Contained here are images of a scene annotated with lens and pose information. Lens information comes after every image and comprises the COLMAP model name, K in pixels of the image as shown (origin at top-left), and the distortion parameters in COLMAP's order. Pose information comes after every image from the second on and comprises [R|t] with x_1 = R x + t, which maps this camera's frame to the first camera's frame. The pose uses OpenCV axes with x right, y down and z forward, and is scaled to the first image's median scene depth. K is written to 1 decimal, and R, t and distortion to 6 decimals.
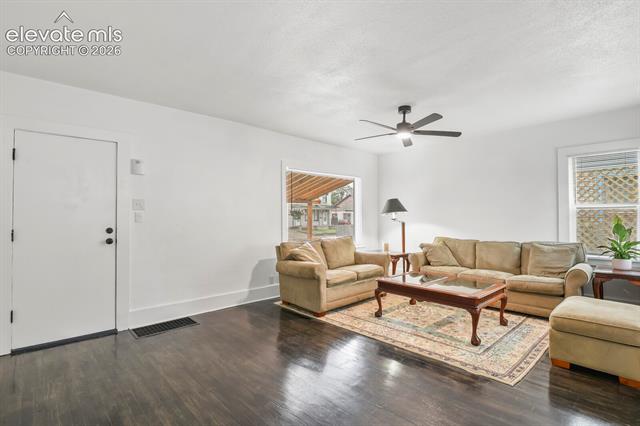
lens RADIAL K [[311.5, 0, 318.4], [0, 311.5, 213.0], [0, 0, 1]] dist [-0.002460, -0.003821]
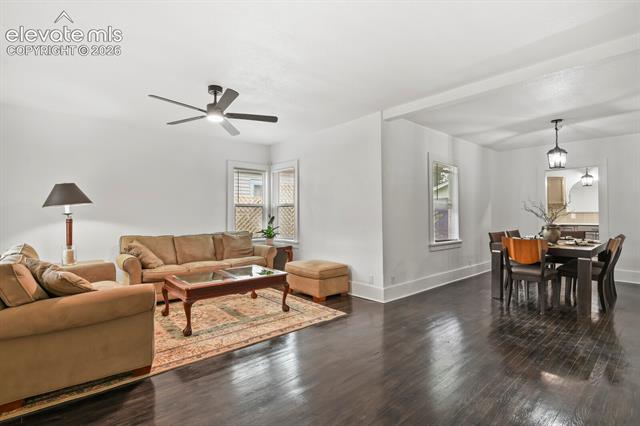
lens RADIAL K [[311.5, 0, 317.3], [0, 311.5, 214.9], [0, 0, 1]] dist [-0.002460, -0.003821]
pose [[0.026460, 0.003357, 0.999644, -0.643726], [-0.010722, 0.999938, -0.003075, 0.026832], [-0.999592, -0.010637, 0.026494, 0.705899]]
